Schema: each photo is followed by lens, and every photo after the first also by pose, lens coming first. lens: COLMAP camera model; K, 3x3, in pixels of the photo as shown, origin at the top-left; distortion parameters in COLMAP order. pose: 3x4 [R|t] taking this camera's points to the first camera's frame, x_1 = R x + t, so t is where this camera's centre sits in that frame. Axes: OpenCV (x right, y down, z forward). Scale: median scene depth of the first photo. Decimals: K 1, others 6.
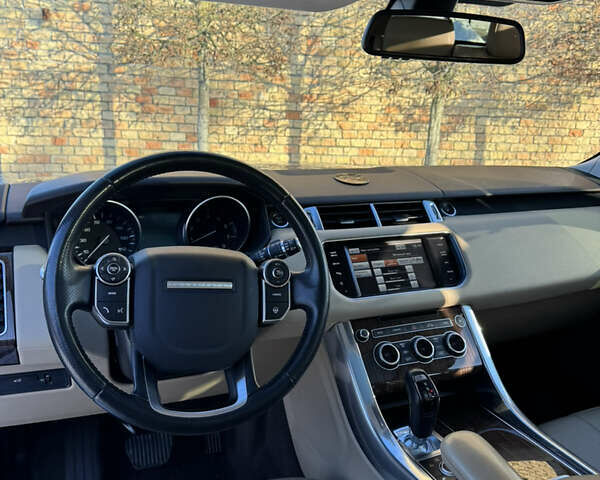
lens RADIAL K [[562.6, 0, 297.8], [0, 562.6, 249.8], [0, 0, 1]] dist [0.105679, -0.172992]
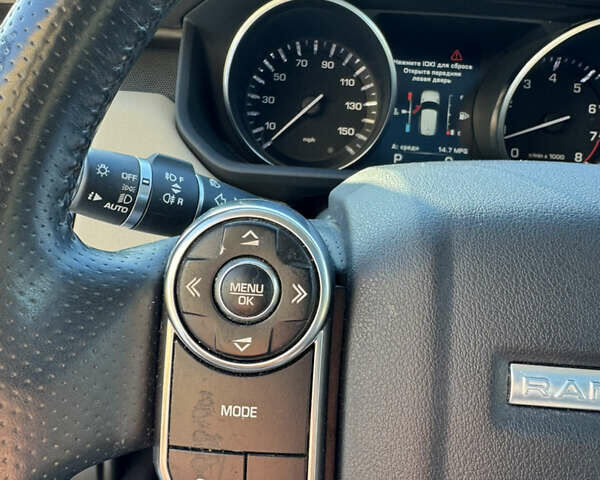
lens RADIAL K [[562.6, 0, 297.8], [0, 562.6, 249.8], [0, 0, 1]] dist [0.105679, -0.172992]
pose [[0.912649, 0.222967, -0.342576, -0.169074], [-0.142986, 0.959316, 0.243450, -0.014613], [0.382920, -0.173201, 0.907400, 0.562984]]
